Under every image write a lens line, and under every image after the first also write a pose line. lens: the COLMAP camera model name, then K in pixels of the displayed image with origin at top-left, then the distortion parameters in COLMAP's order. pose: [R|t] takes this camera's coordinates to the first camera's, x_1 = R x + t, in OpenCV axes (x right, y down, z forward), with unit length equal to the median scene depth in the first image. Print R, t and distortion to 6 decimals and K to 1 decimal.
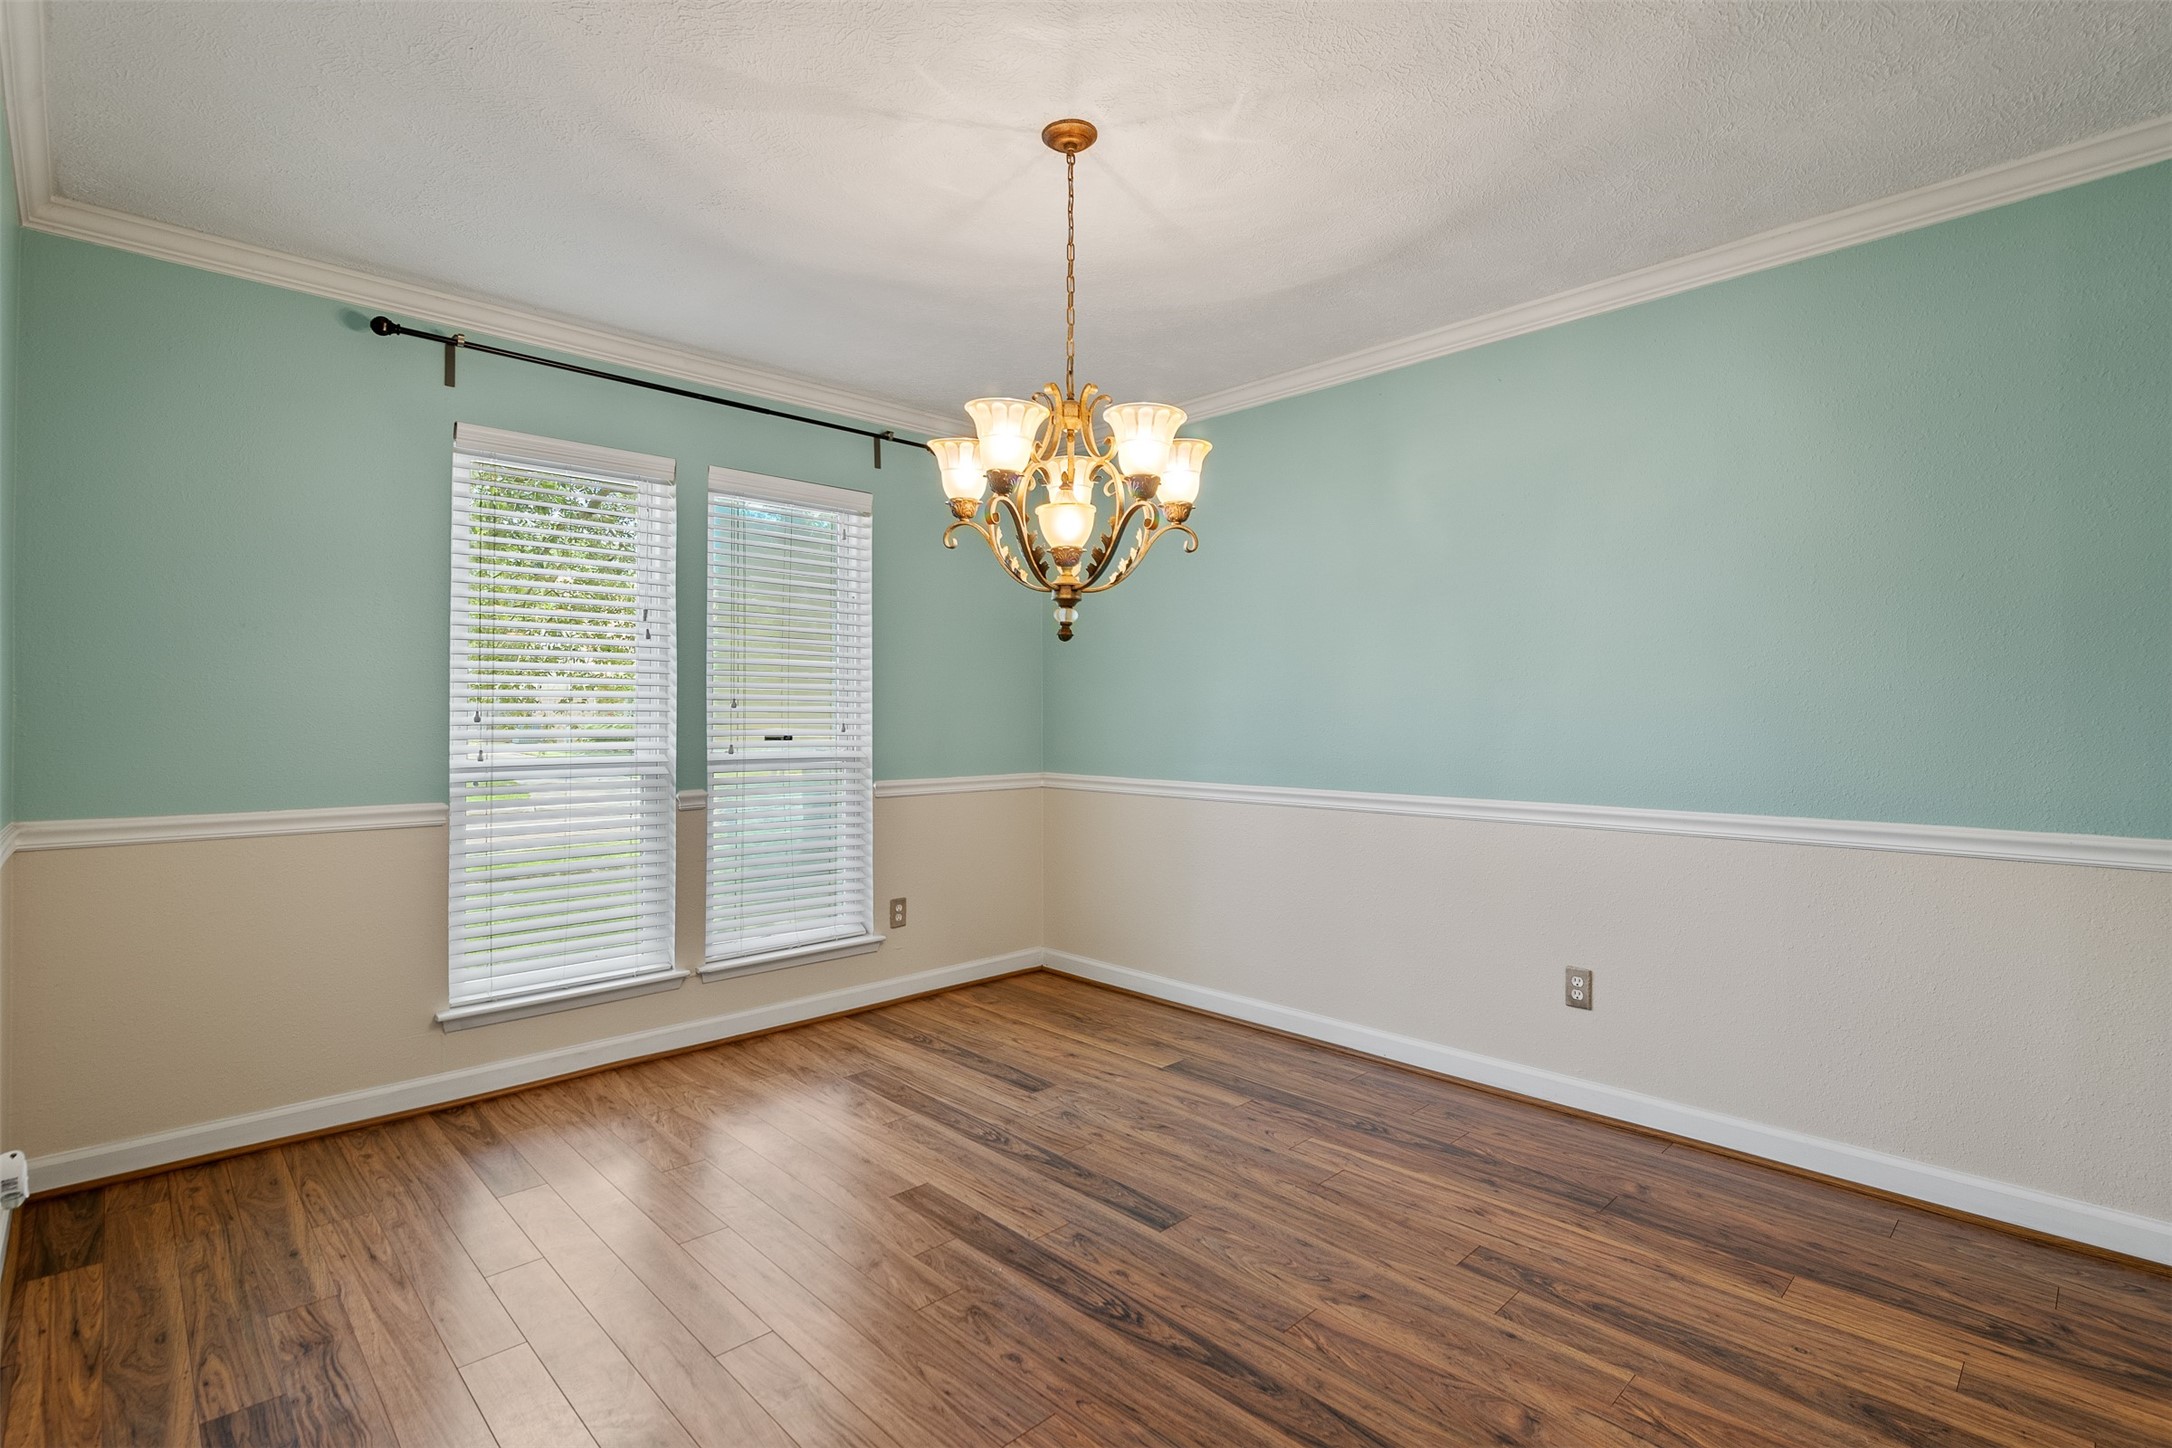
lens RADIAL K [[1013.2, 0, 1077.6], [0, 1013.2, 728.7], [0, 0, 1]] dist [-0.004868, -0.000074]
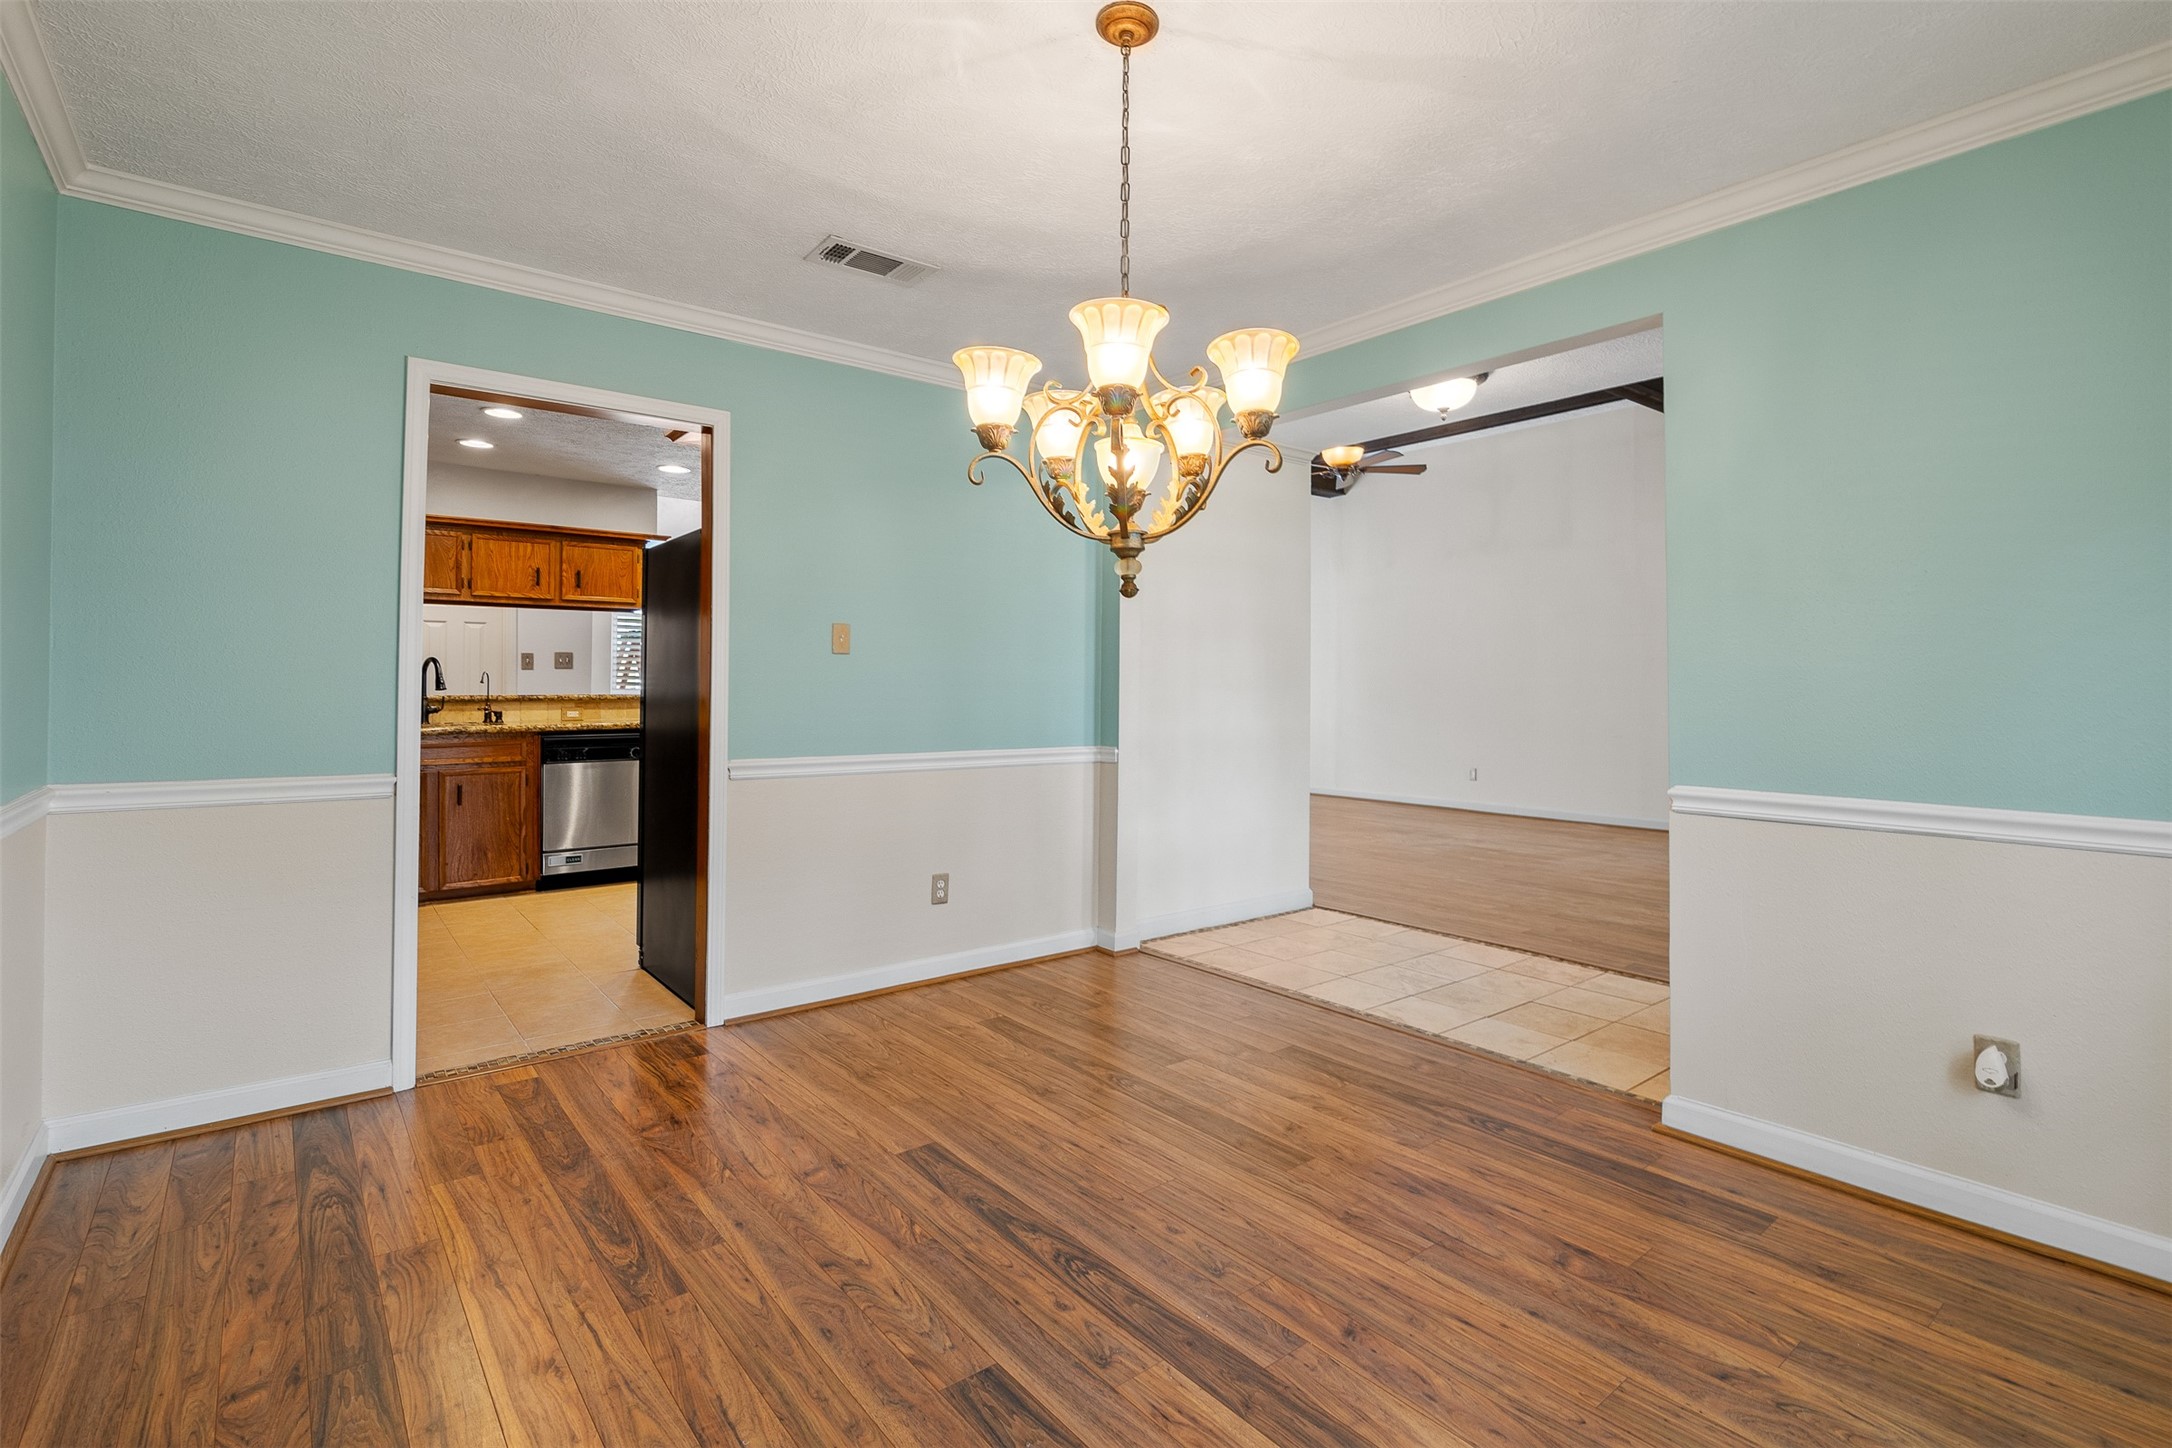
lens RADIAL K [[1013.2, 0, 1082.8], [0, 1013.2, 704.0], [0, 0, 1]] dist [-0.004868, -0.000074]
pose [[-0.995732, -0.006853, 0.092036, -0.055388], [-0.004516, 0.999663, 0.025568, -0.017570], [-0.092180, 0.025044, -0.995427, 1.935190]]
